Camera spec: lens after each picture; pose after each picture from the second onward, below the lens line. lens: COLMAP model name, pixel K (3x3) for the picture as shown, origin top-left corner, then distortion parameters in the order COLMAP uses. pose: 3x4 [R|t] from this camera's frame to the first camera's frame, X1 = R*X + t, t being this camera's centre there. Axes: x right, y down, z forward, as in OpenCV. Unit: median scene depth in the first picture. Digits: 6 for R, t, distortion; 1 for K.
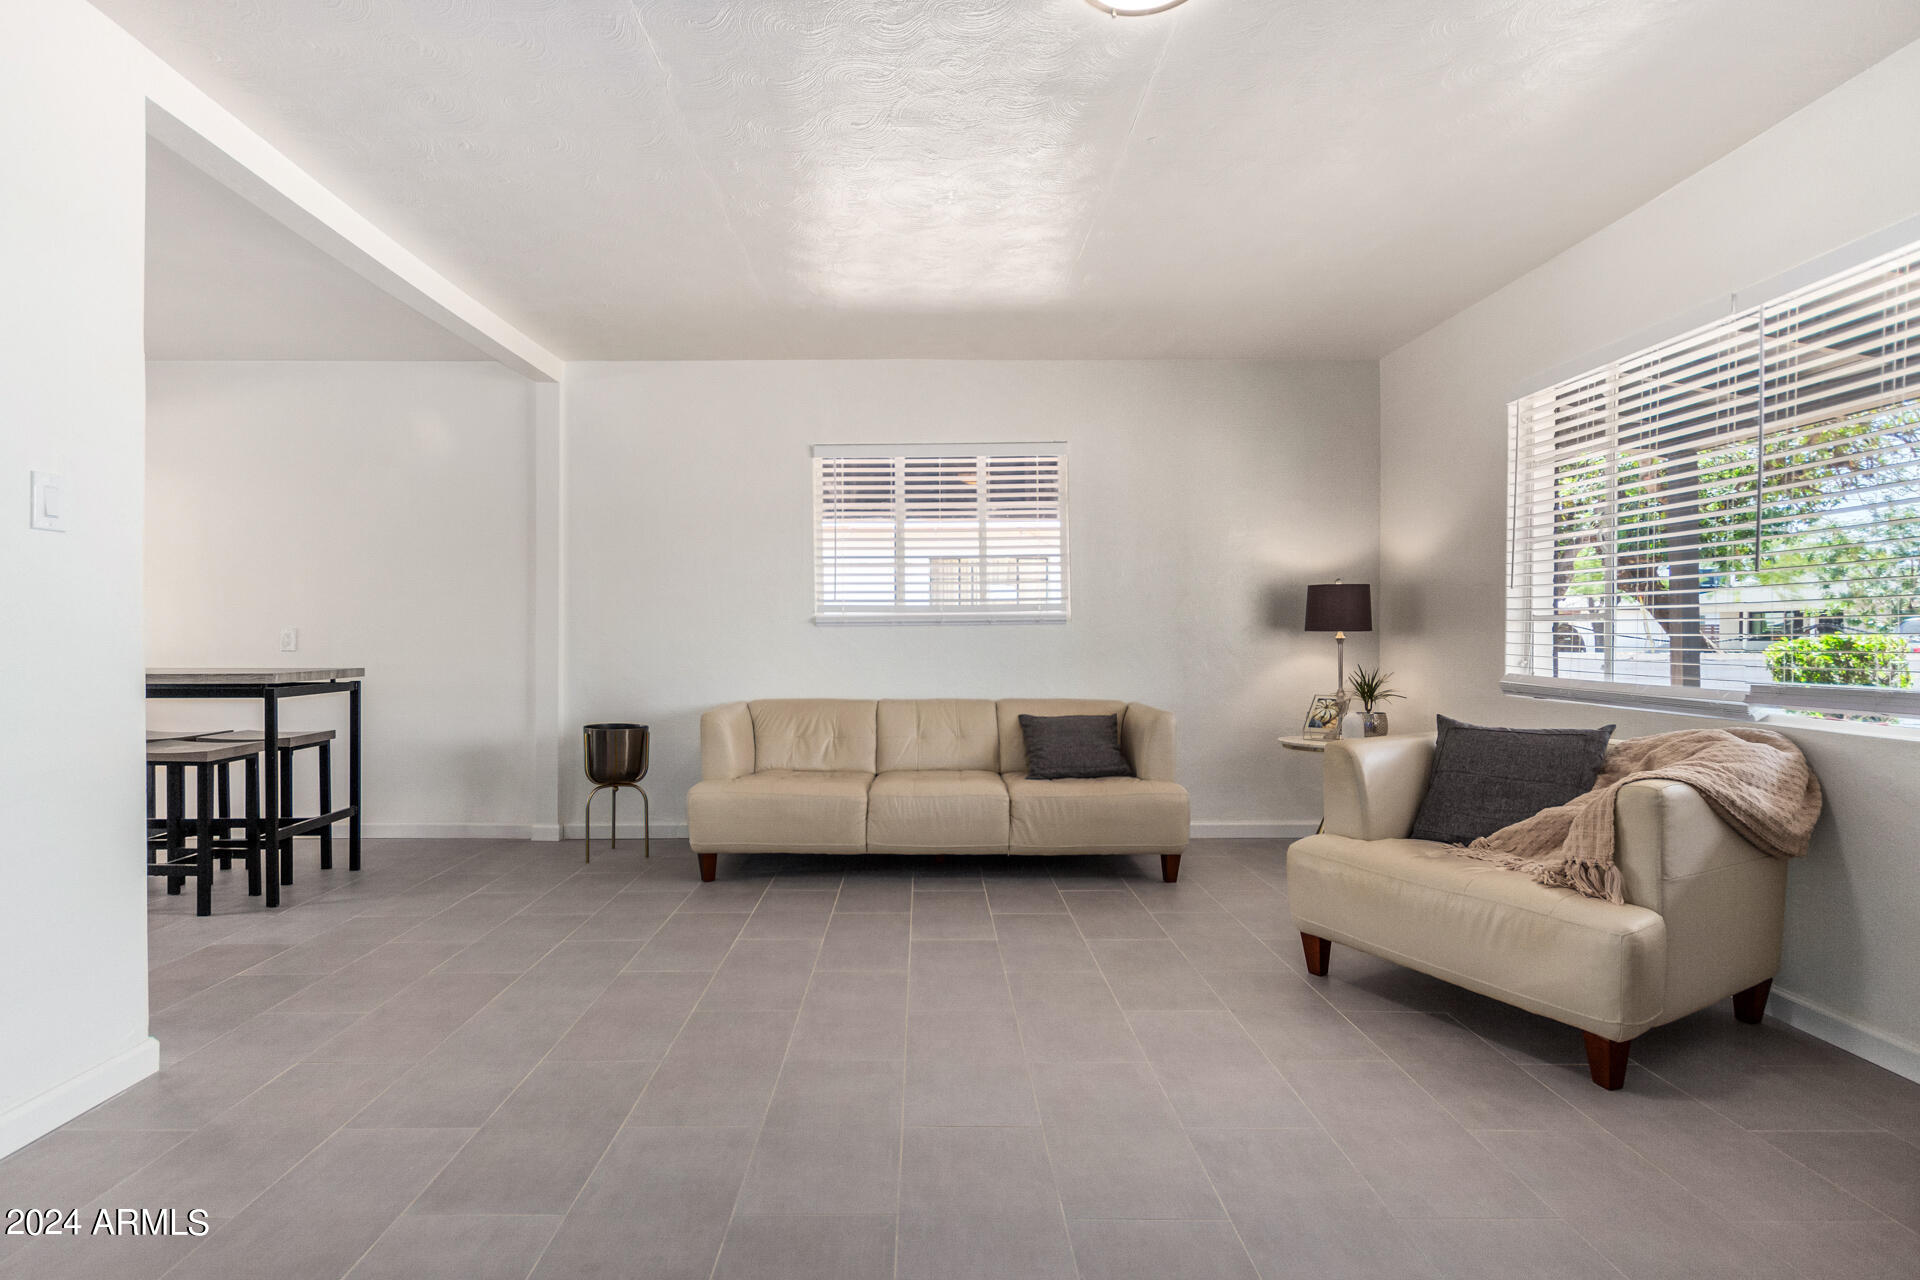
lens RADIAL K [[885.5, 0, 941.7], [0, 885.5, 637.7], [0, 0, 1]] dist [0.008088, -0.000543]
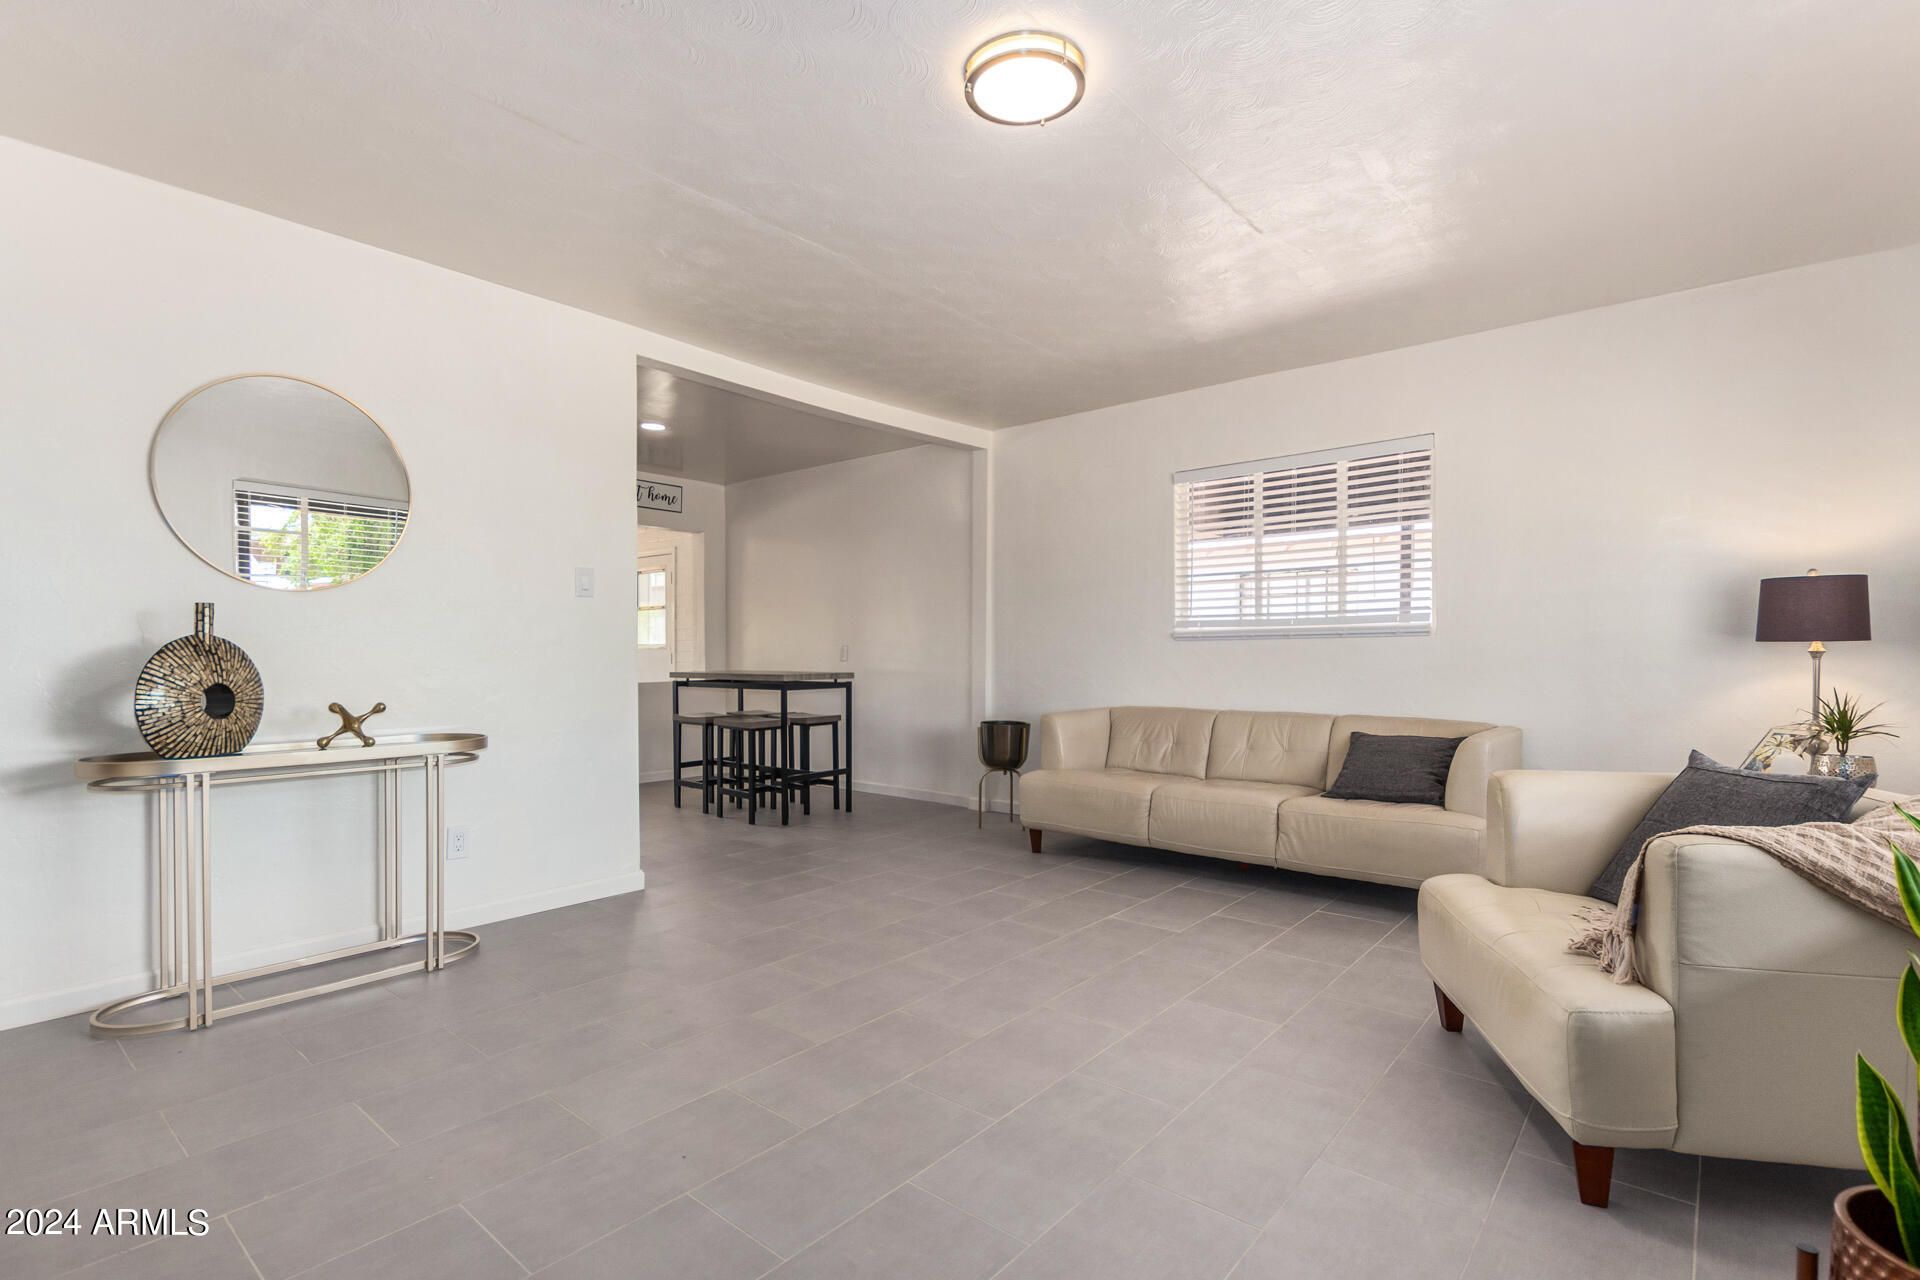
lens RADIAL K [[885.5, 0, 971.5], [0, 885.5, 650.6], [0, 0, 1]] dist [0.008088, -0.000543]
pose [[0.778461, -0.001616, -0.627691, 0.389700], [0.002553, 0.999997, 0.000593, -0.002062], [0.627688, -0.002064, 0.778462, 0.001859]]
